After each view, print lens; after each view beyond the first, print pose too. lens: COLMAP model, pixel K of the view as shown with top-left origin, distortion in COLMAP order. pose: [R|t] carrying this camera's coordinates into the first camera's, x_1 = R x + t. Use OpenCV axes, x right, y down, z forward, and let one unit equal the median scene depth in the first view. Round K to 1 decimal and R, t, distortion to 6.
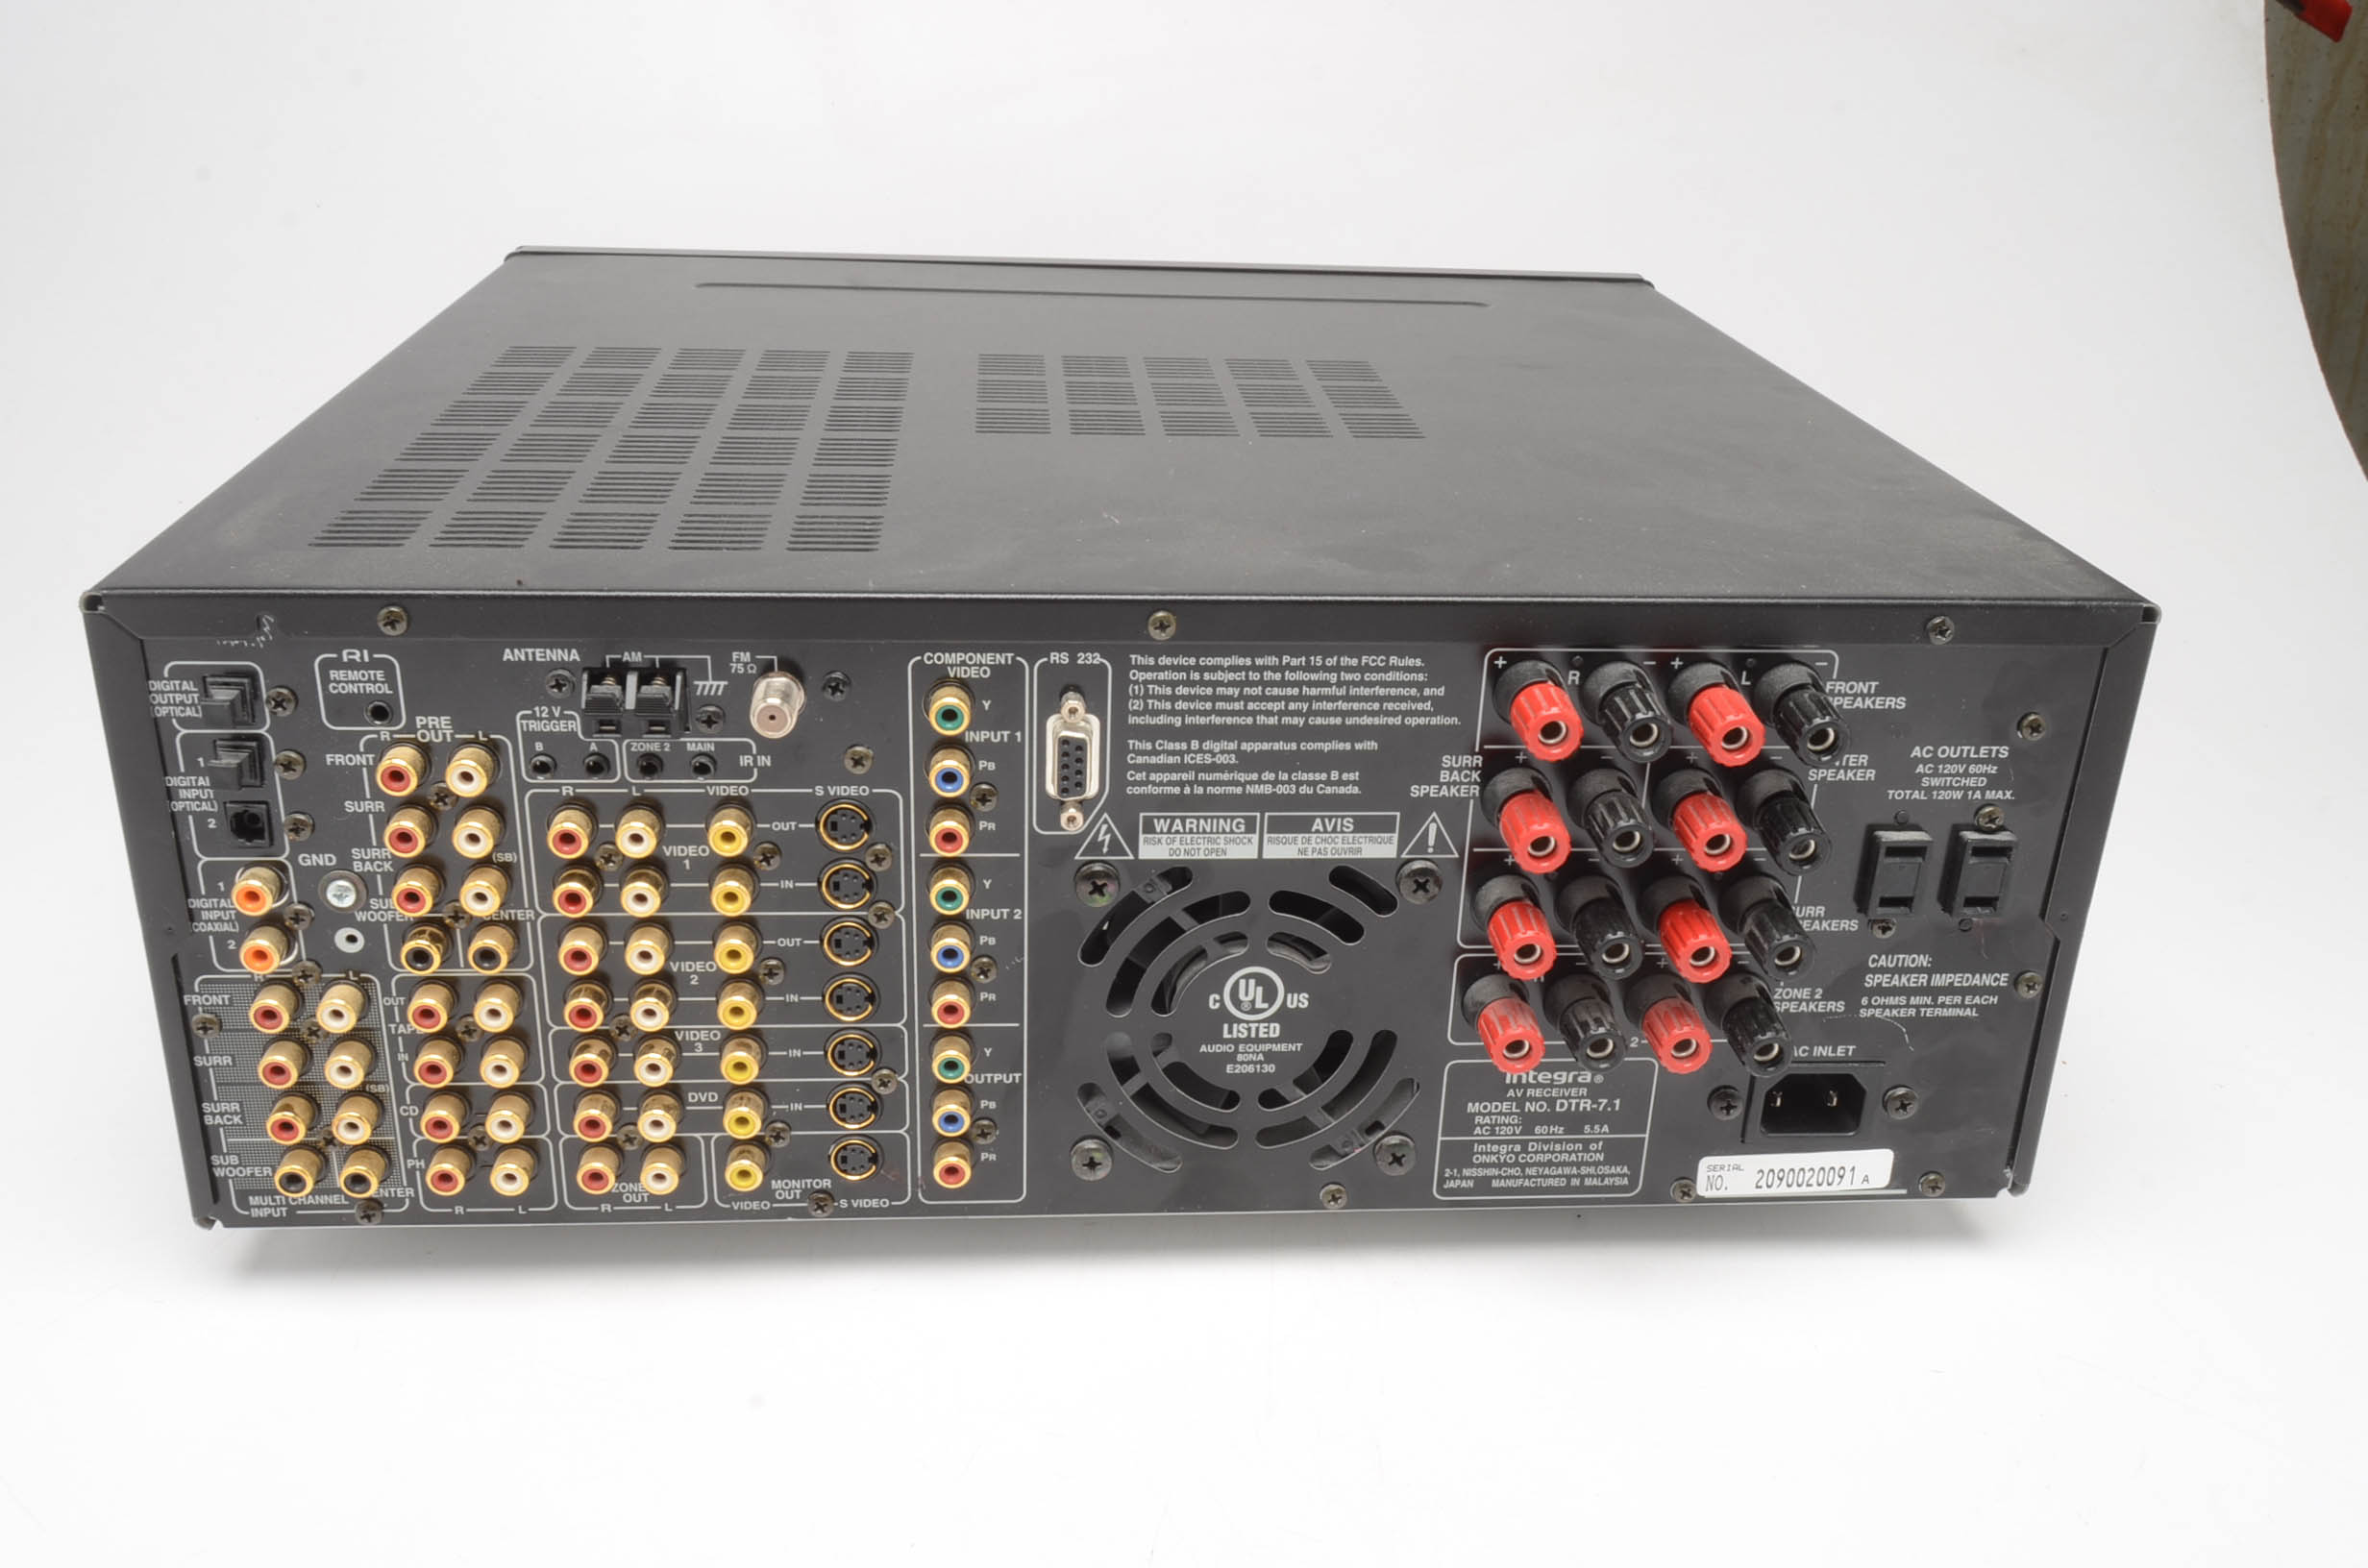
lens RADIAL K [[2236.7, 0, 1206.3], [0, 2236.7, 790.4], [0, 0, 1]] dist [-0.005402, 0.000000]
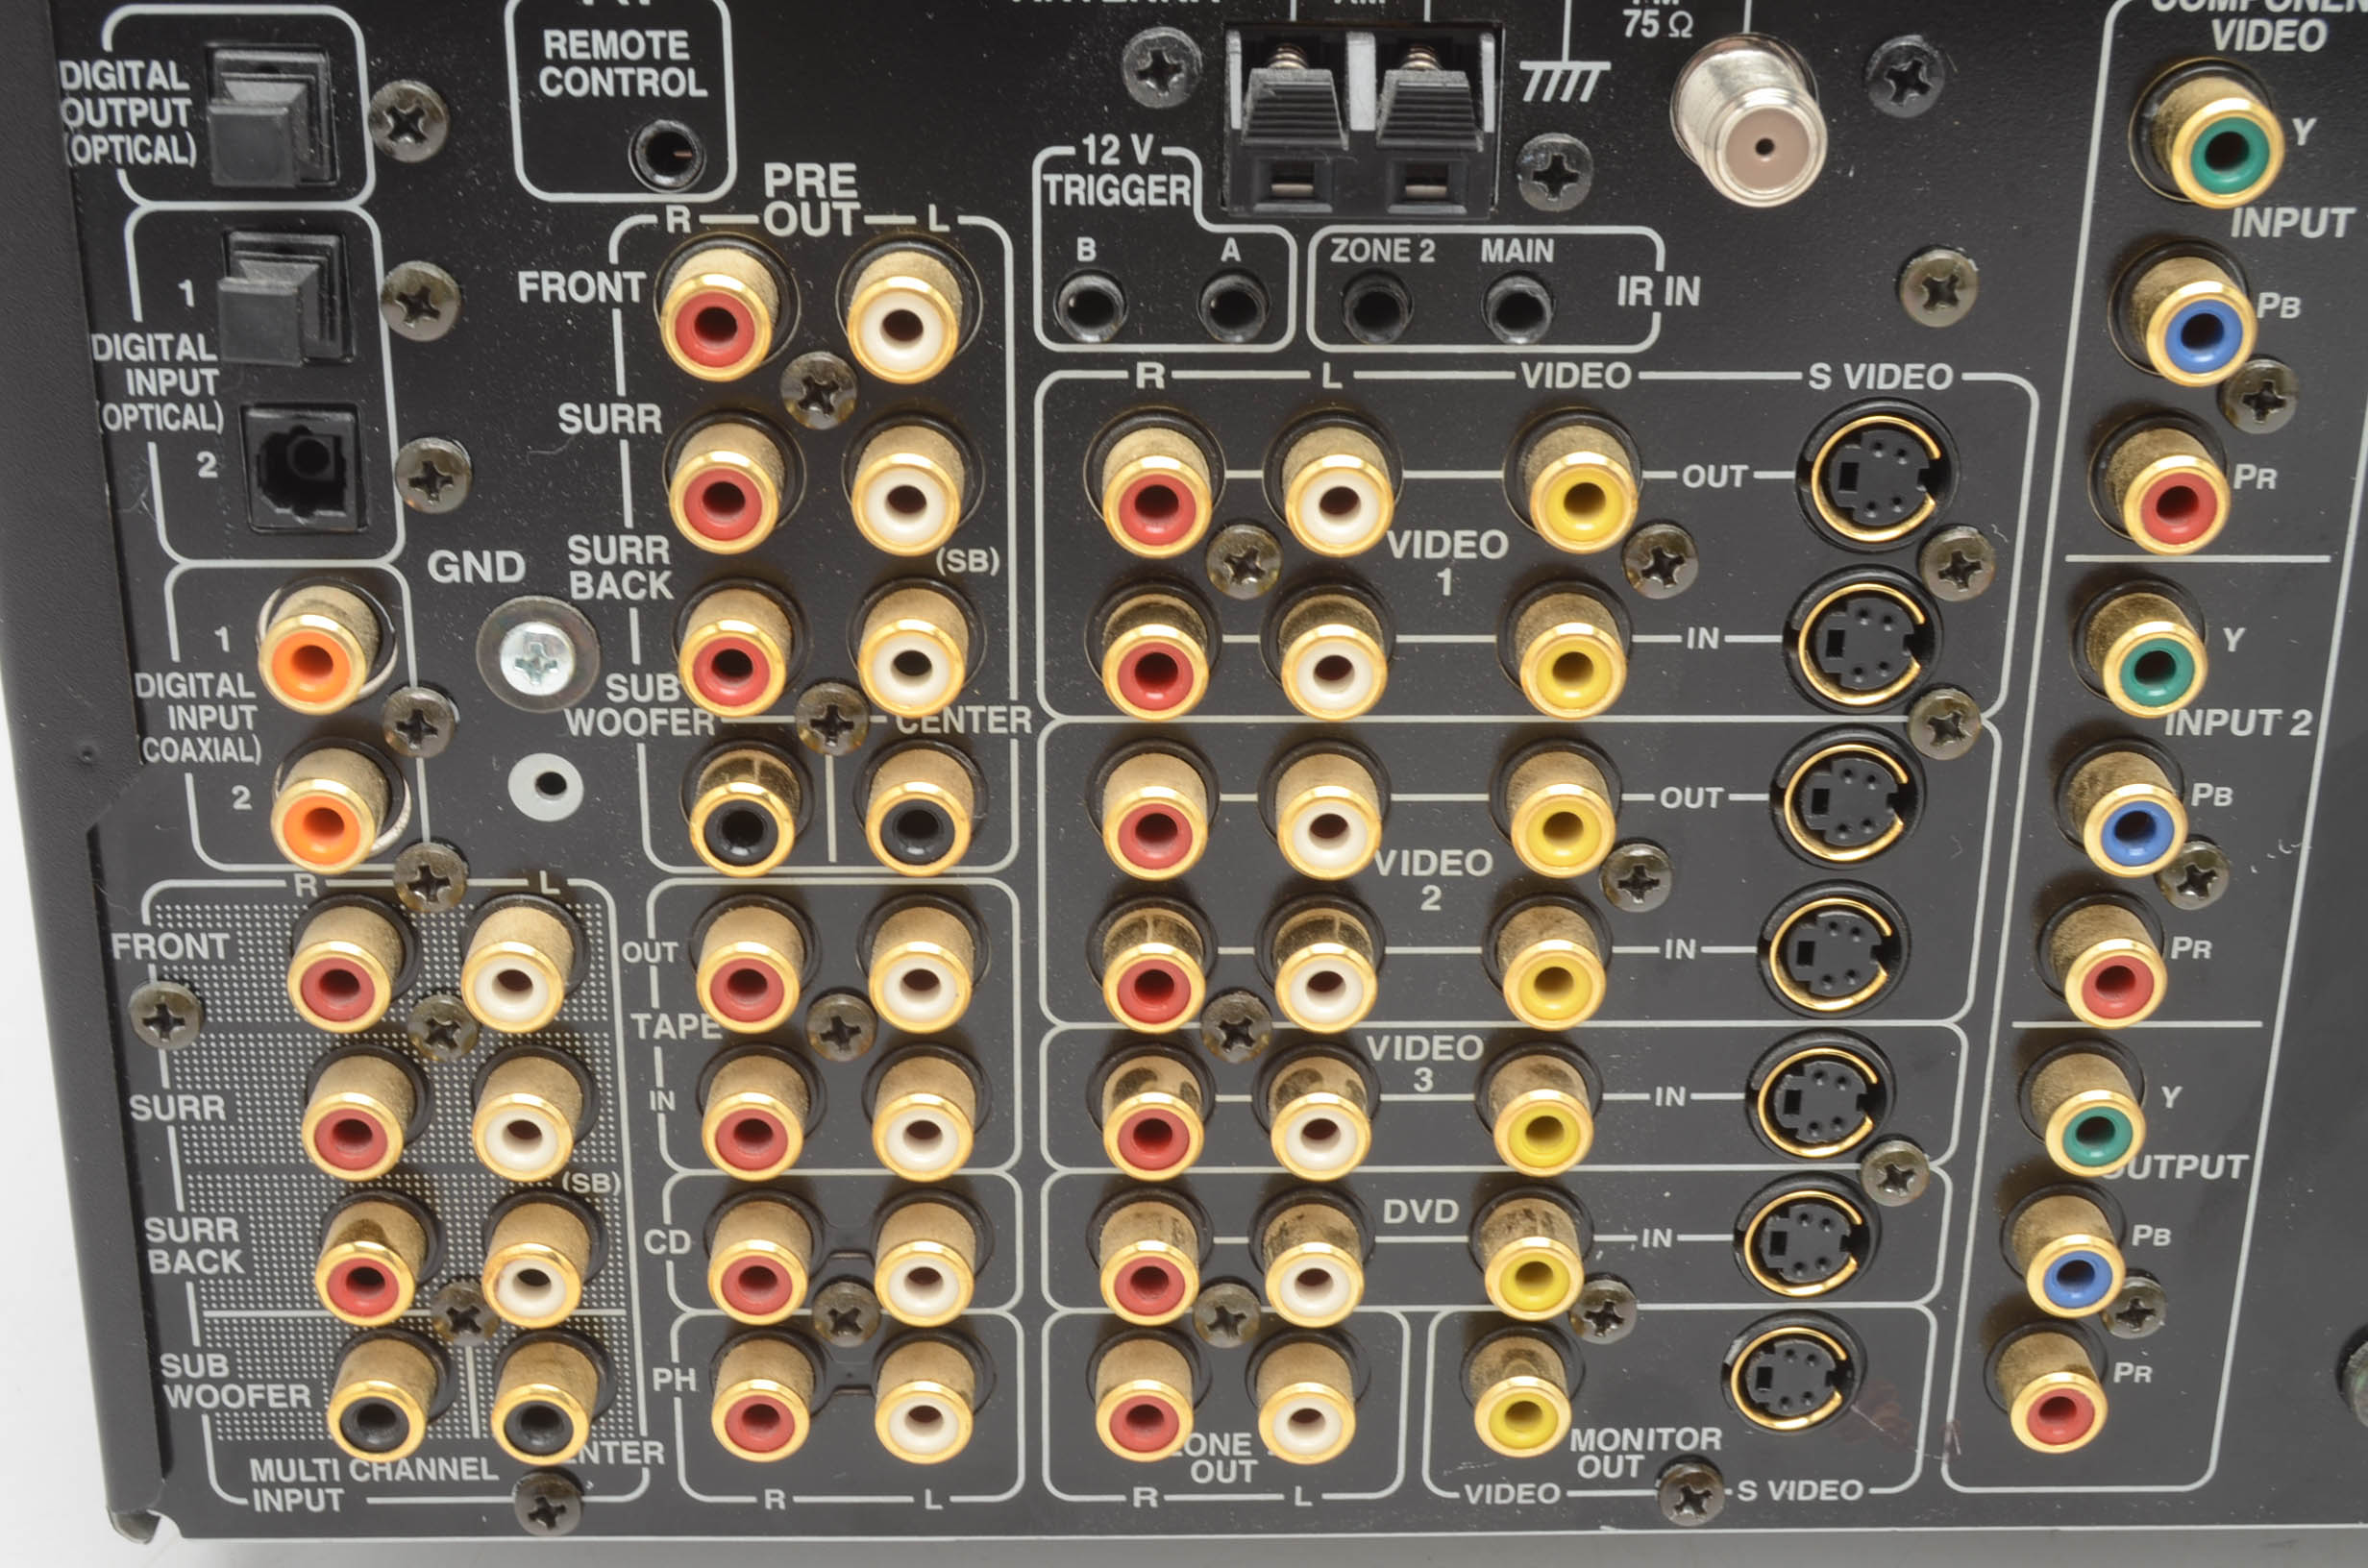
lens RADIAL K [[3813.4, 0, 1178.9], [0, 3813.4, 774.6], [0, 0, 1]] dist [0.001779, 0.000000]
pose [[0.998310, -0.000484, -0.058117, -0.228629], [0.000912, 0.999973, 0.007340, 0.057667], [0.058112, -0.007381, 0.998283, 0.346465]]
